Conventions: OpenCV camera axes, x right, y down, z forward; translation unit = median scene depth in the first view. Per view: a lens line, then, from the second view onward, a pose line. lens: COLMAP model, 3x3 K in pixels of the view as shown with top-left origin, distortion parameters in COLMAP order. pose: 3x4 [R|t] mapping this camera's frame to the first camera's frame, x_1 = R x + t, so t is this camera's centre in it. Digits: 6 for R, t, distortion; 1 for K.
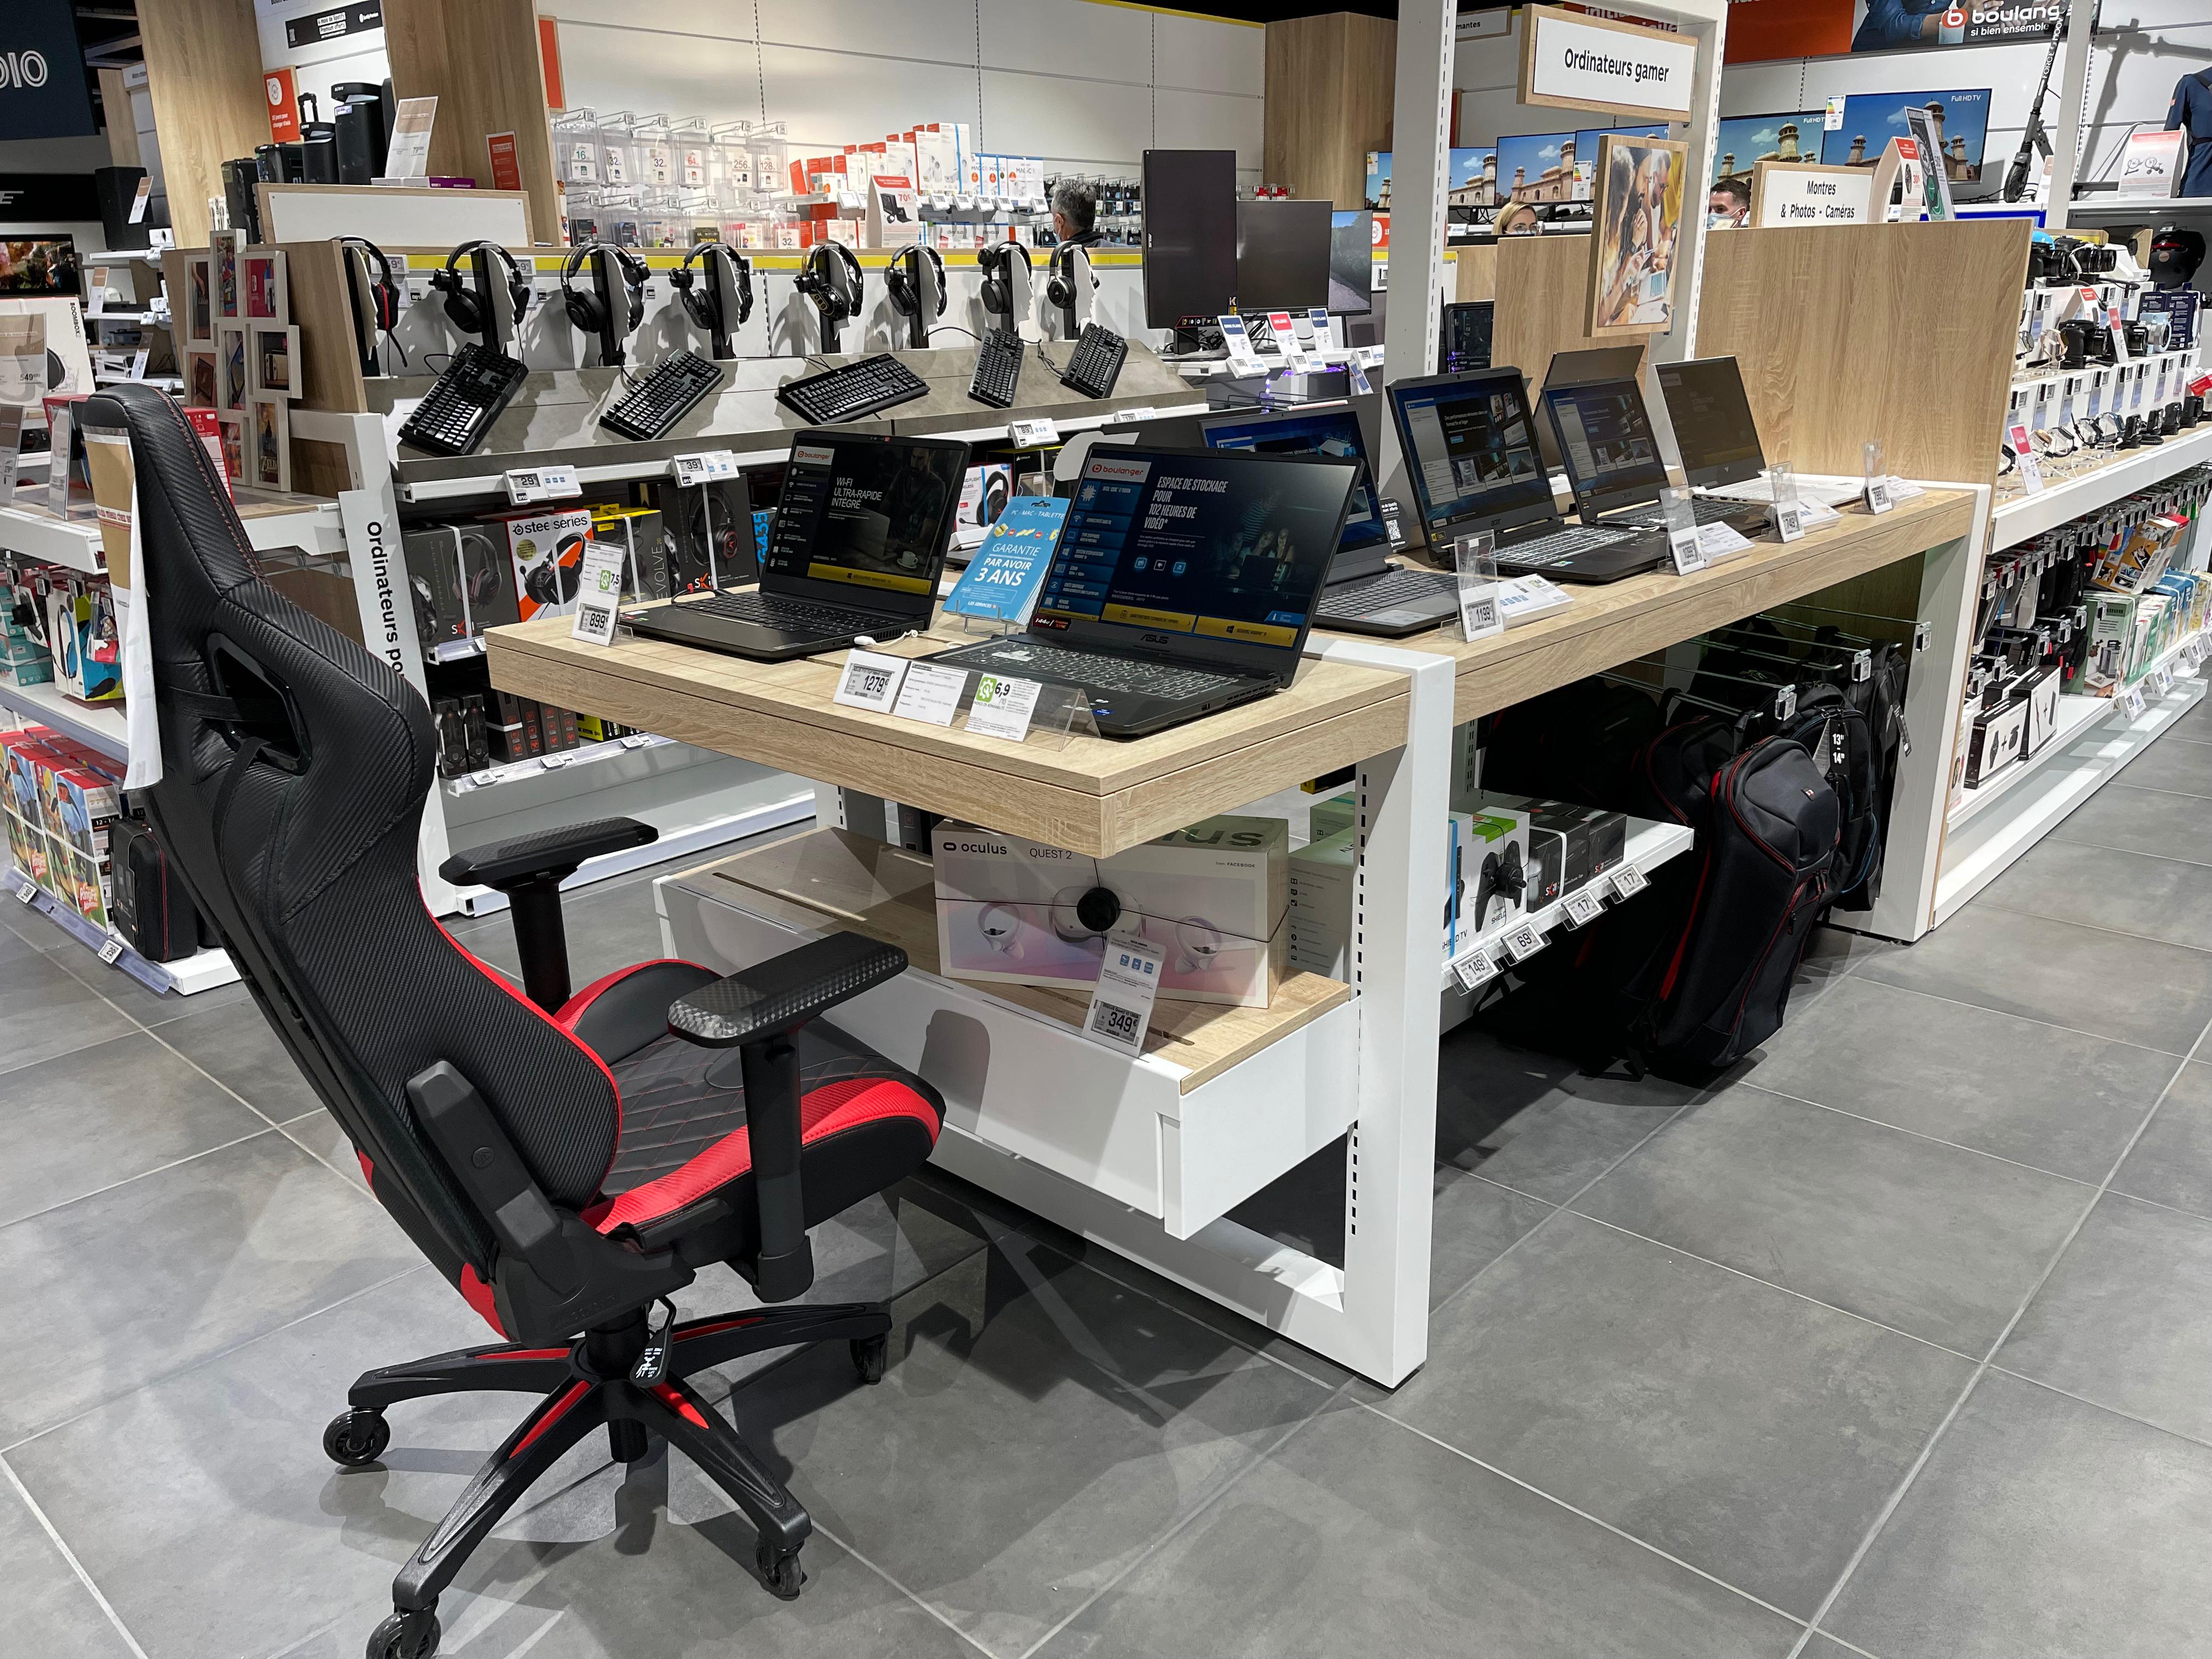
lens RADIAL K [[1651.1, 0, 1106.0], [0, 1651.1, 829.5], [0, 0, 1]] dist [0.080729, -0.102426]
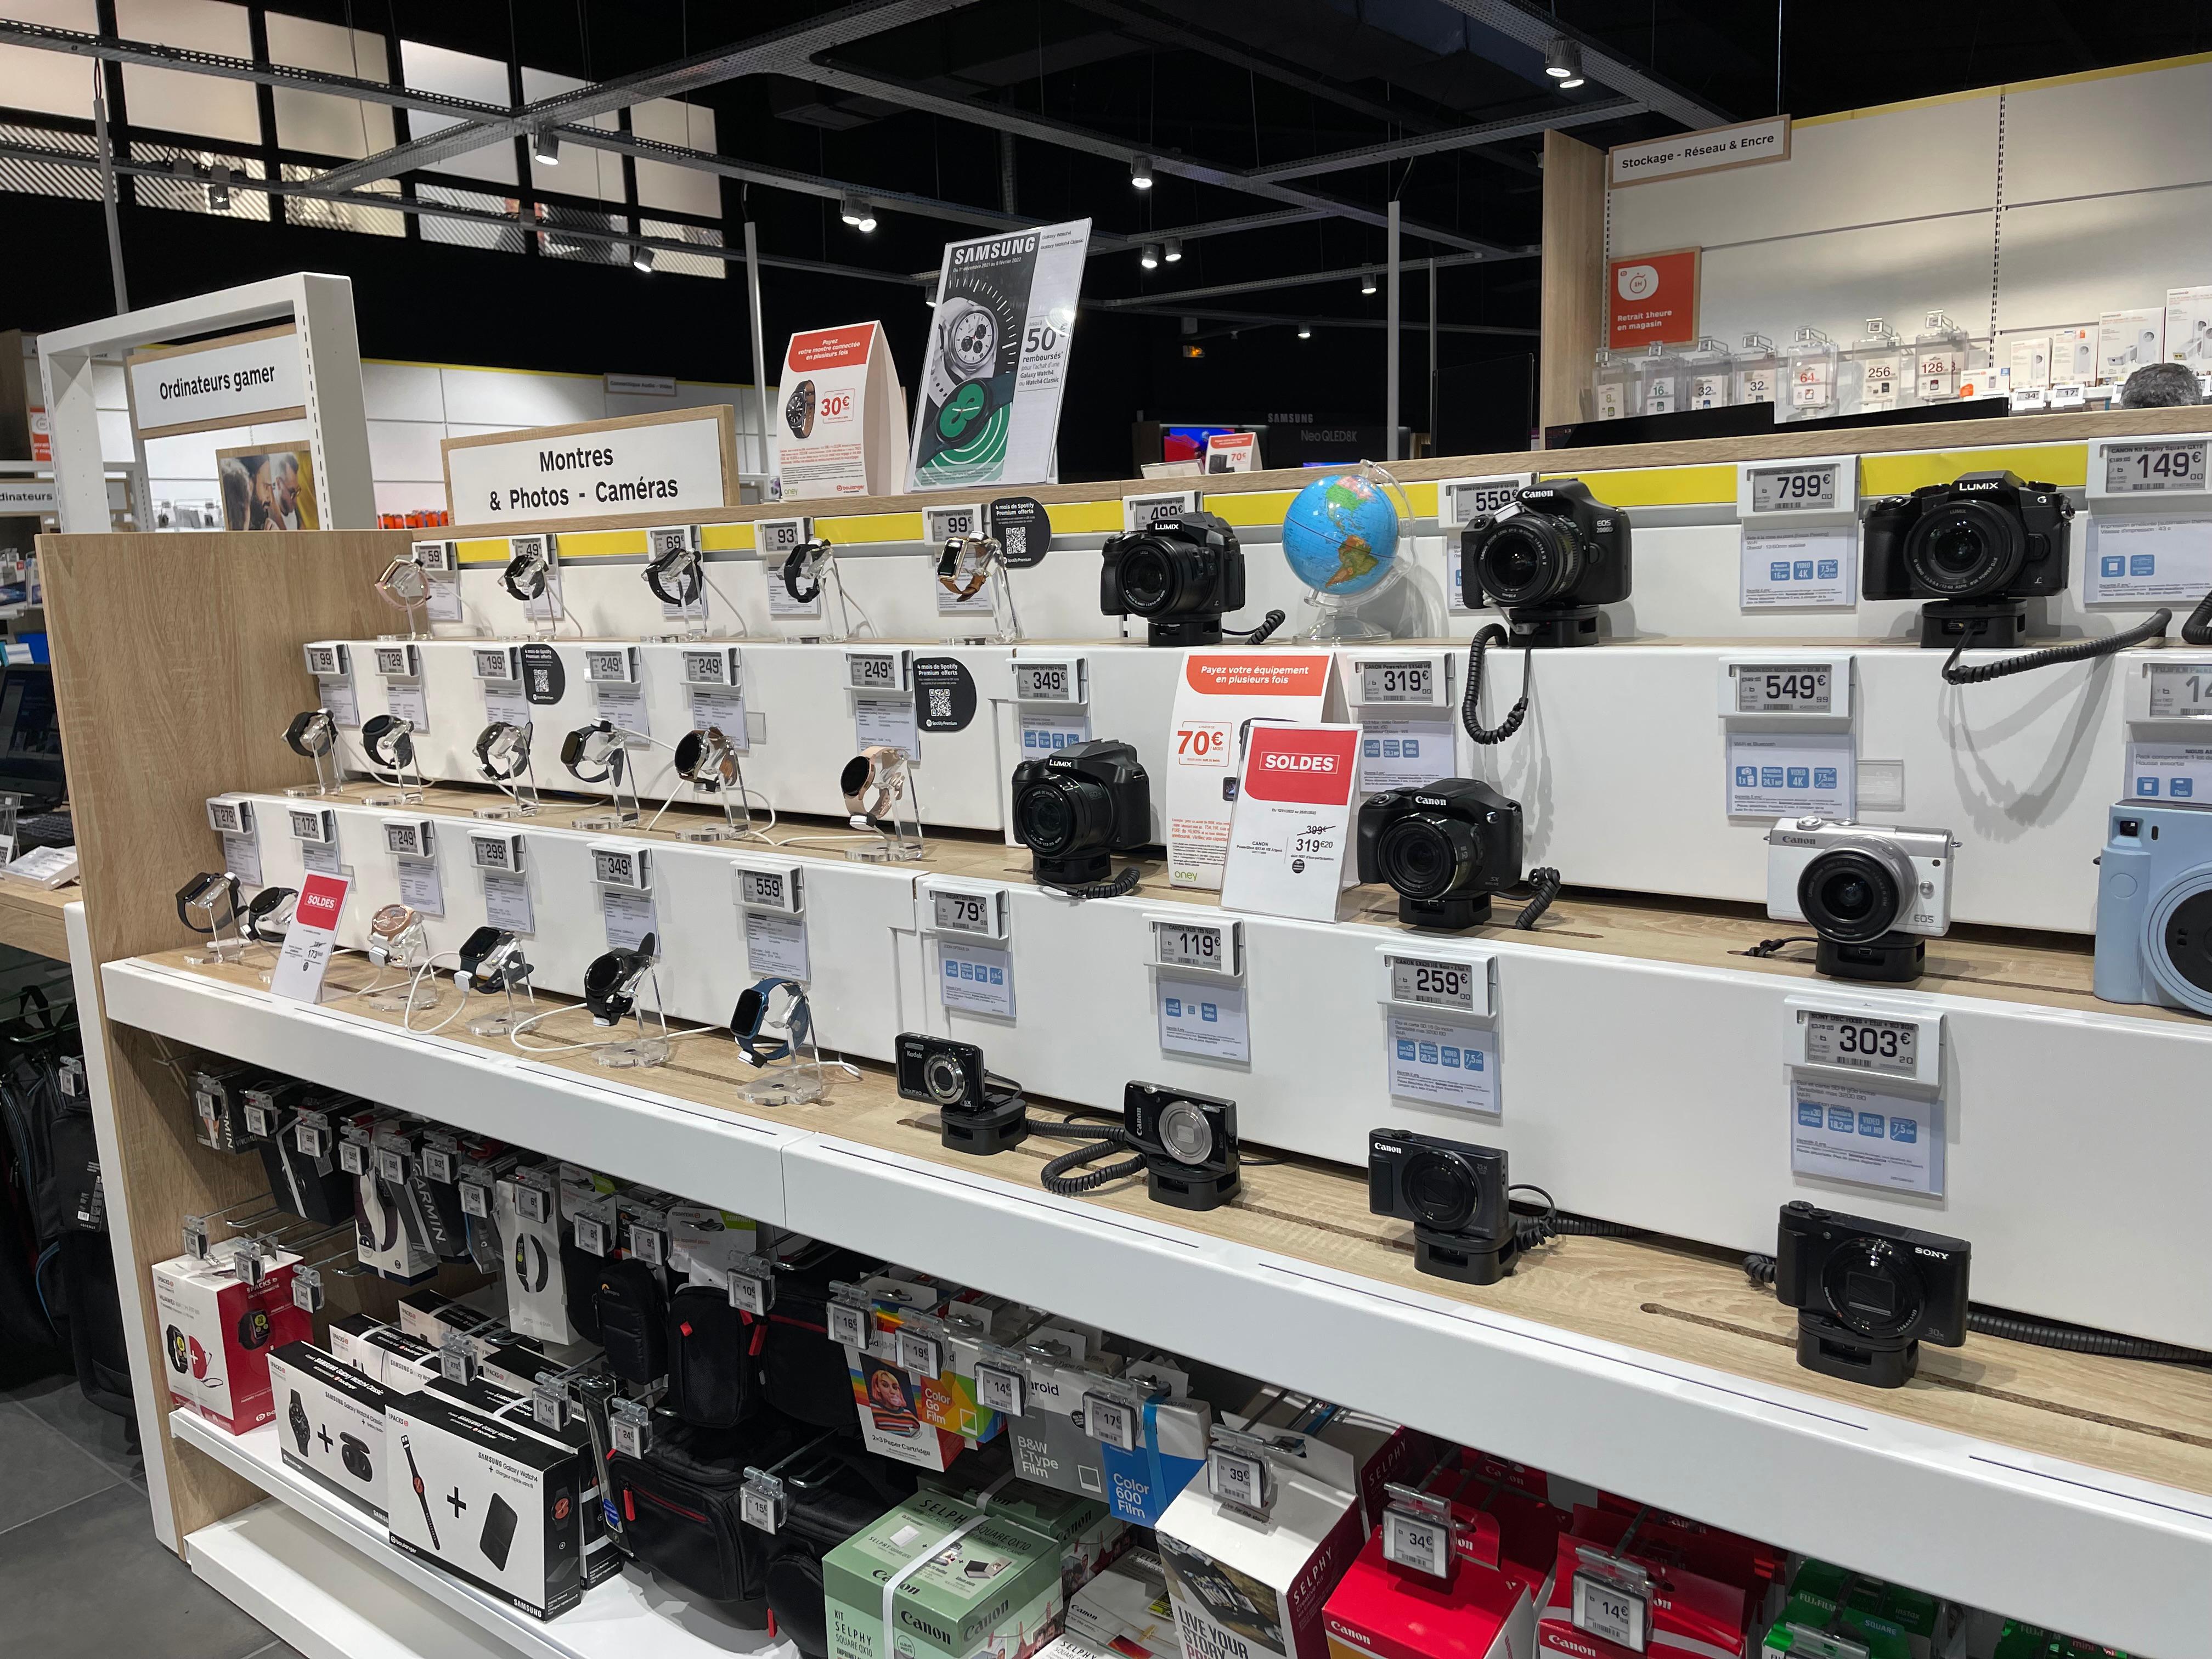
lens RADIAL K [[1651.1, 0, 1106.0], [0, 1651.1, 829.5], [0, 0, 1]] dist [0.080729, -0.102426]
pose [[0.087048, 0.185554, -0.978771, 1.266146], [-0.281748, 0.946973, 0.154468, -0.473432], [0.955532, 0.262321, 0.134712, 1.339695]]
